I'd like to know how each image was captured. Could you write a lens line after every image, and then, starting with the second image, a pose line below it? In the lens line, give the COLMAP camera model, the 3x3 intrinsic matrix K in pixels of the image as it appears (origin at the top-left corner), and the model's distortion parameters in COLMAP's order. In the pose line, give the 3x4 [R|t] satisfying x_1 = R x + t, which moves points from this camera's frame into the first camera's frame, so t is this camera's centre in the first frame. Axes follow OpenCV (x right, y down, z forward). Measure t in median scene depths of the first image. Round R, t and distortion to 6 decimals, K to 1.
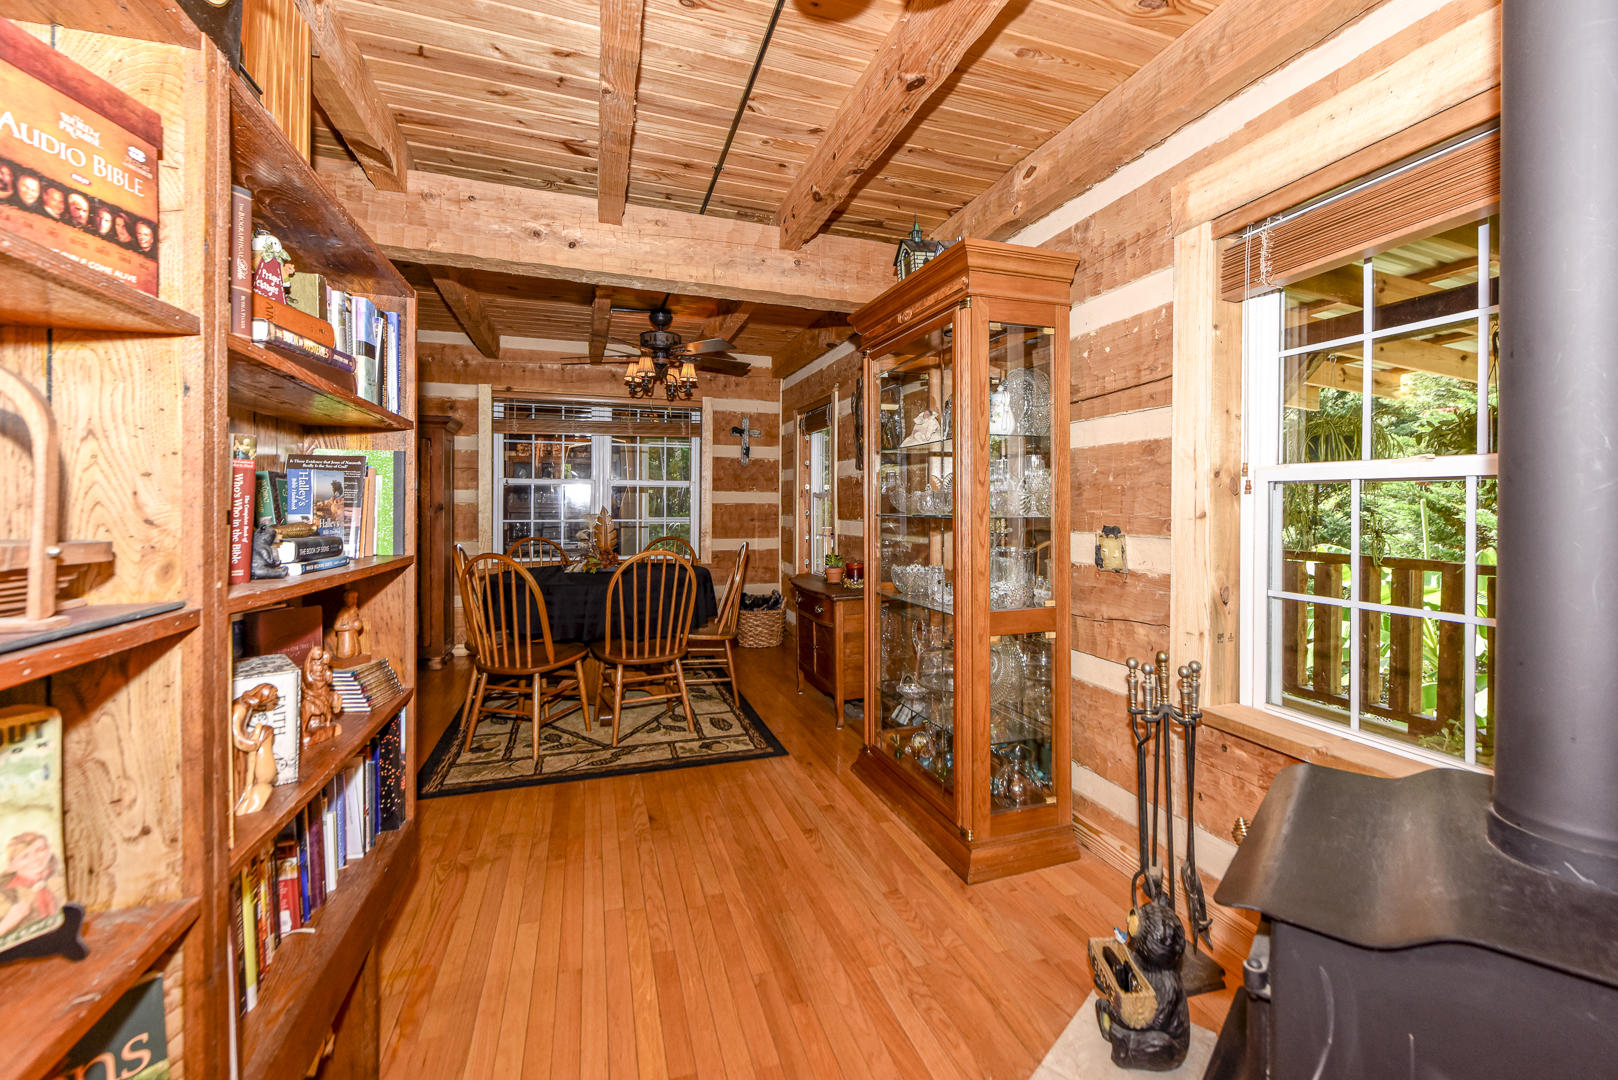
lens RADIAL K [[686.0, 0, 828.6], [0, 686.0, 506.0], [0, 0, 1]] dist [0.000456, 0.000032]
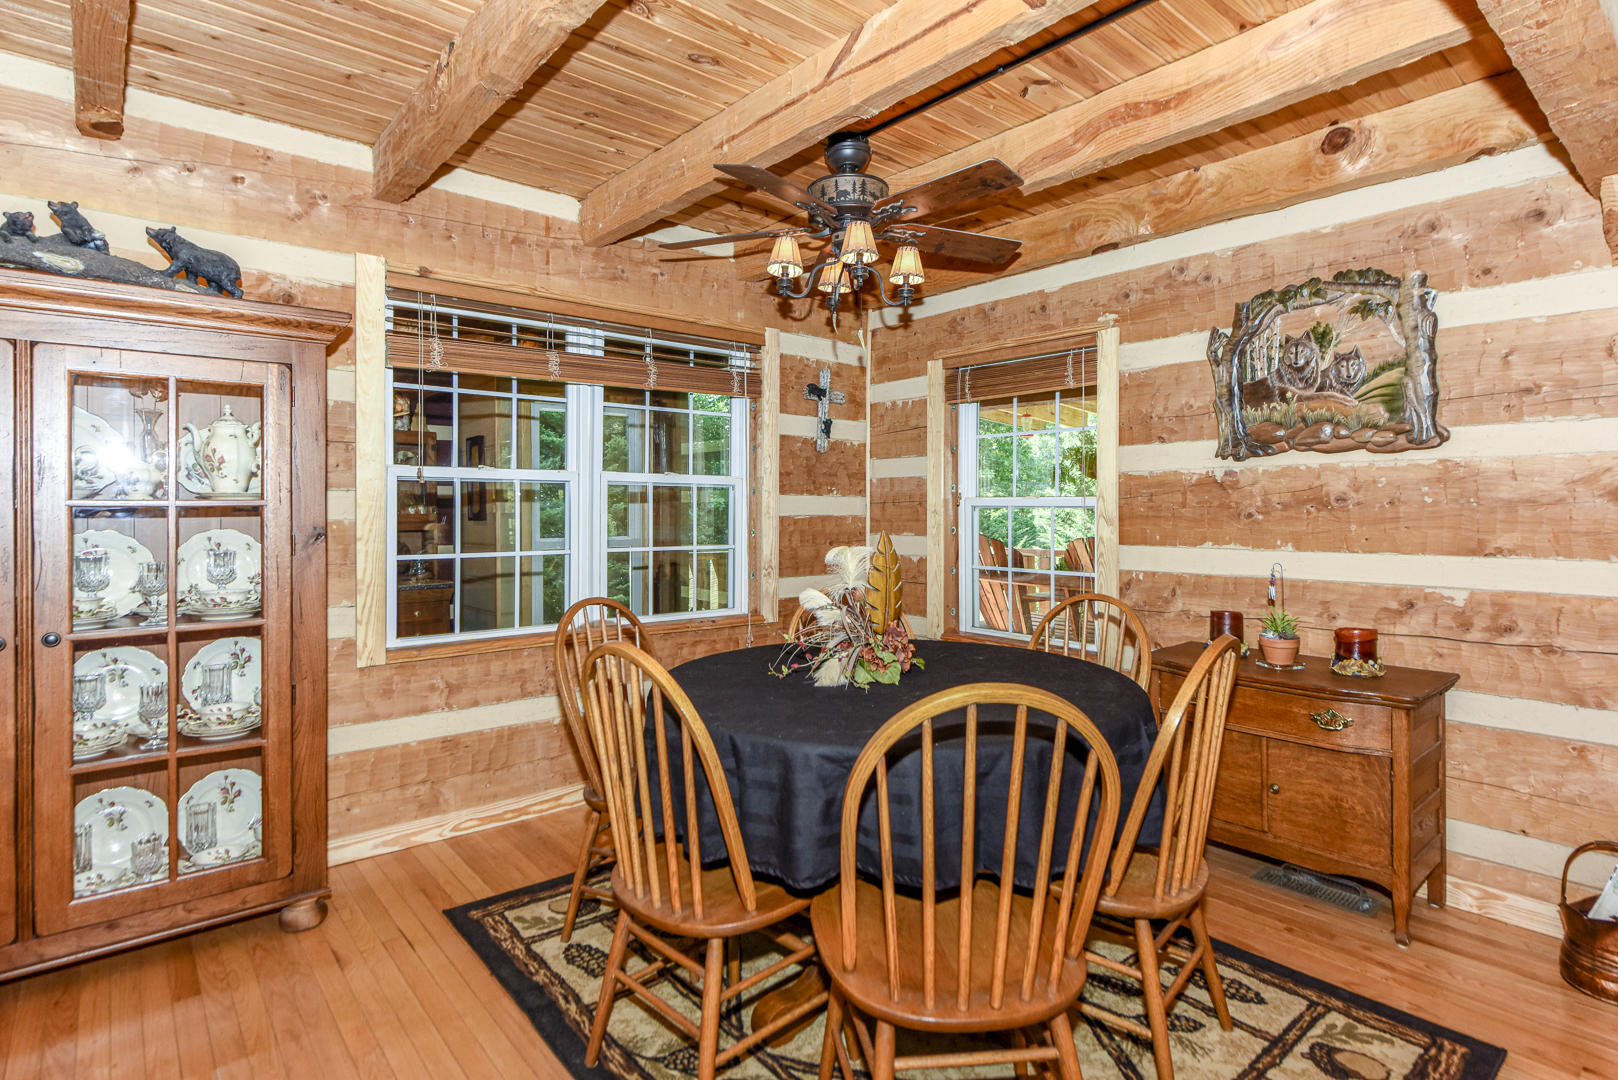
lens RADIAL K [[834.8, 0, 834.5], [0, 834.8, 507.3], [0, 0, 1]] dist [-0.005710, -0.000894]
pose [[0.926999, -0.000101, 0.375063, -0.384264], [0.001557, 0.999992, -0.003579, -0.009180], [-0.375060, 0.003902, 0.926992, 0.344798]]
